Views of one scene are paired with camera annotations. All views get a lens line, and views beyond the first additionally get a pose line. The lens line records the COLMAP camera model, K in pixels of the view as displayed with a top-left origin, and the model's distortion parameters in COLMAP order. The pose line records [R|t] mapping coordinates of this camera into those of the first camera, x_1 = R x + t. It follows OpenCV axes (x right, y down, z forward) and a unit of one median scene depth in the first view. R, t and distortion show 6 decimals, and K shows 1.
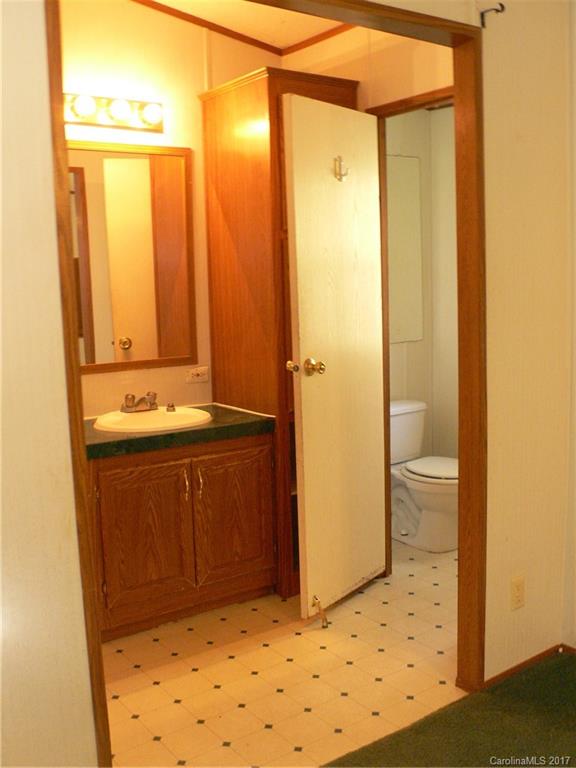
lens RADIAL K [[804.4, 0, 288.0], [0, 804.4, 384.0], [0, 0, 1]] dist [-0.109294, 0.106541]
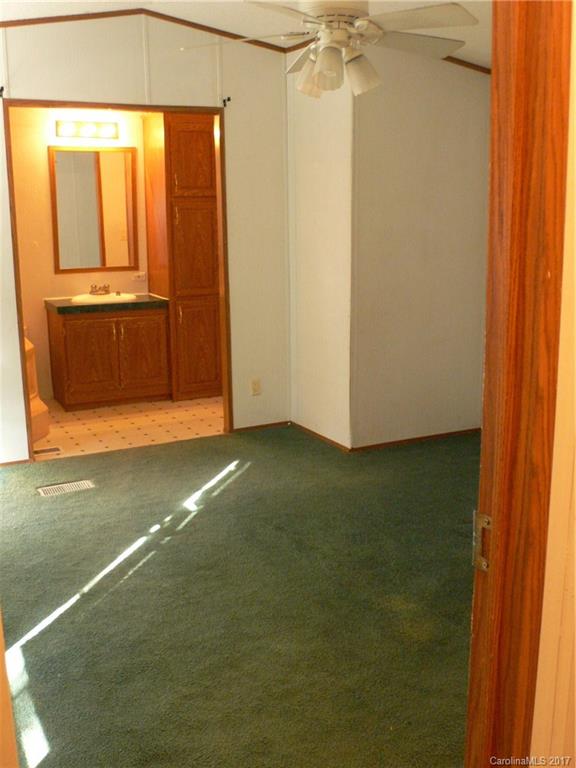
lens RADIAL K [[849.0, 0, 288.0], [0, 849.0, 384.0], [0, 0, 1]] dist [-0.159938, -0.001656]
pose [[0.986739, 0.050875, -0.154135, 0.574607], [-0.038804, 0.996012, 0.080334, 0.070328], [0.157607, -0.073288, 0.984779, -0.878752]]
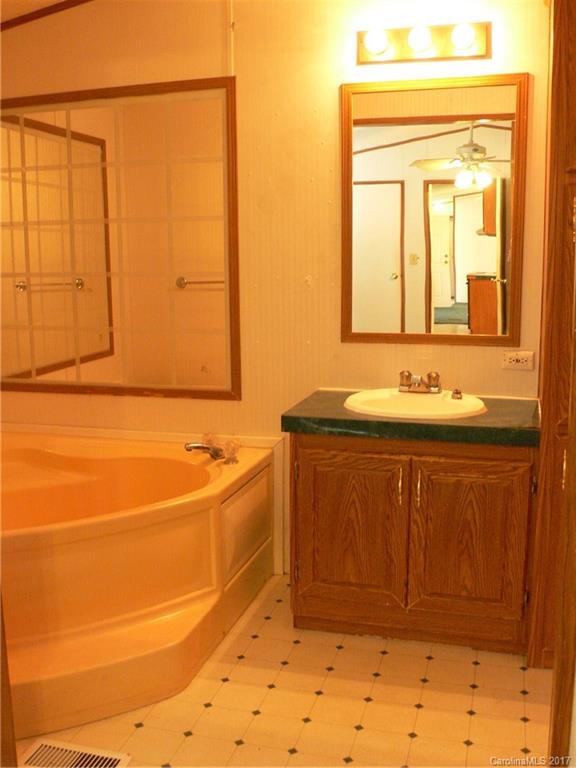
lens RADIAL K [[804.4, 0, 288.0], [0, 804.4, 384.0], [0, 0, 1]] dist [-0.109294, 0.106541]
pose [[0.605224, 0.145111, -0.782718, 0.430322], [-0.107286, 0.989143, 0.100424, -0.049656], [0.788793, 0.023195, 0.614221, 0.380298]]
